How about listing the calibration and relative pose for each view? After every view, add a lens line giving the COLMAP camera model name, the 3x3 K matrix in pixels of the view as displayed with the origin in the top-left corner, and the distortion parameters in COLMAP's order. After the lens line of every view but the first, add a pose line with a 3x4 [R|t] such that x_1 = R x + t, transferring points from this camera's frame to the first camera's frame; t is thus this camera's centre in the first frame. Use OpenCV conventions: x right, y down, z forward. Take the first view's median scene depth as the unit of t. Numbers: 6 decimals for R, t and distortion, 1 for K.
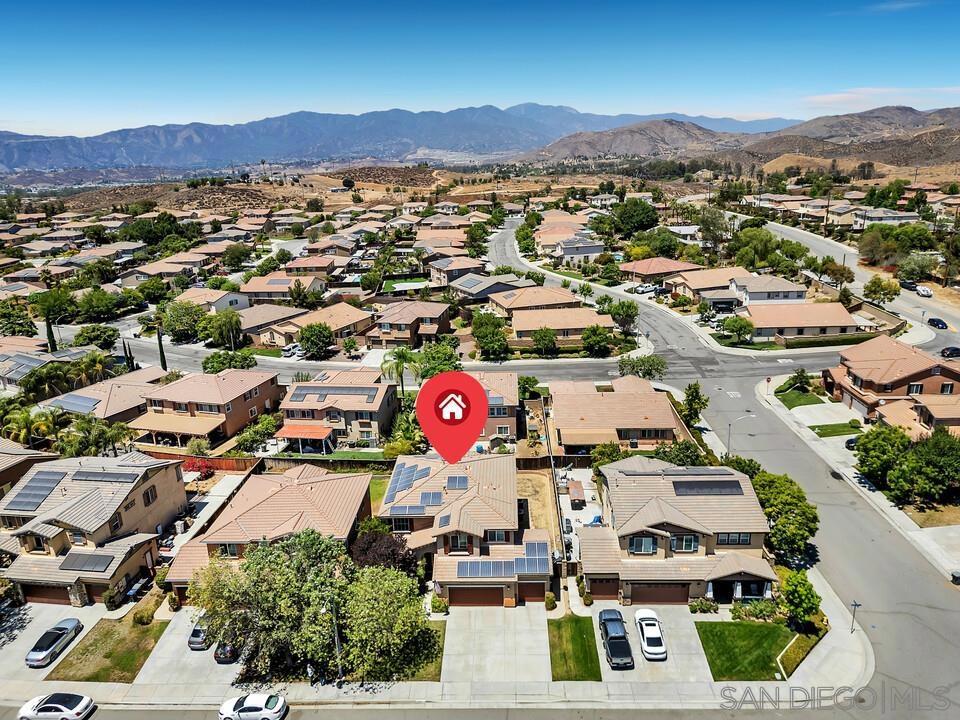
lens RADIAL K [[676.3, 0, 480.6], [0, 676.3, 356.2], [0, 0, 1]] dist [0.080412, -0.097559]
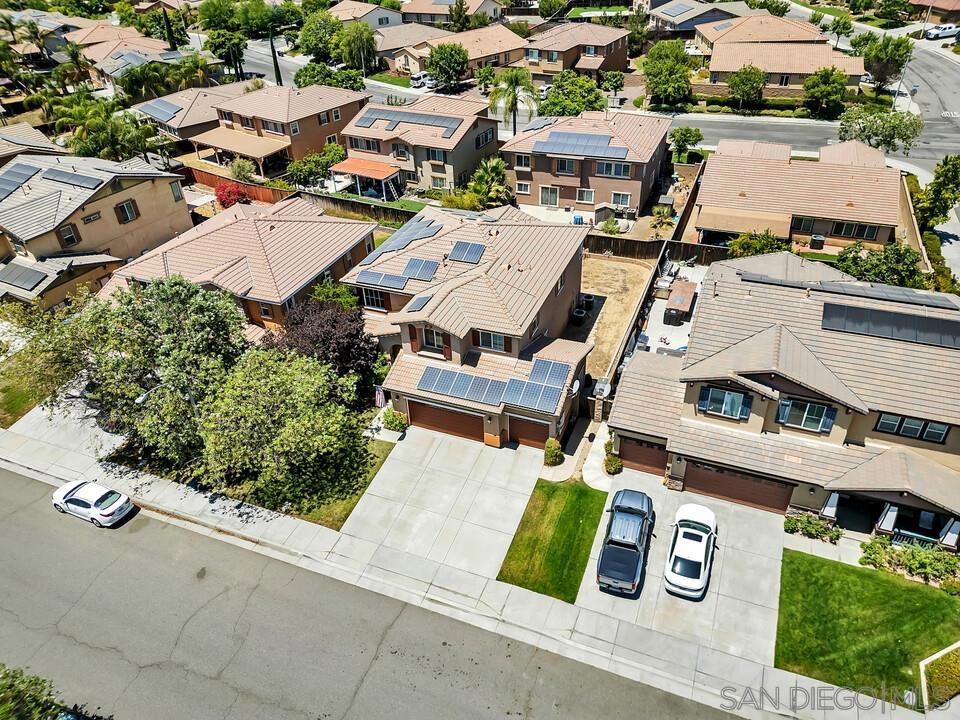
lens RADIAL K [[676.3, 0, 480.6], [0, 676.3, 356.2], [0, 0, 1]] dist [0.080412, -0.097559]
pose [[0.940628, 0.189846, -0.281386, 0.143117], [-0.093753, 0.942028, 0.322169, 0.057089], [0.326236, -0.276660, 0.903897, 0.315804]]
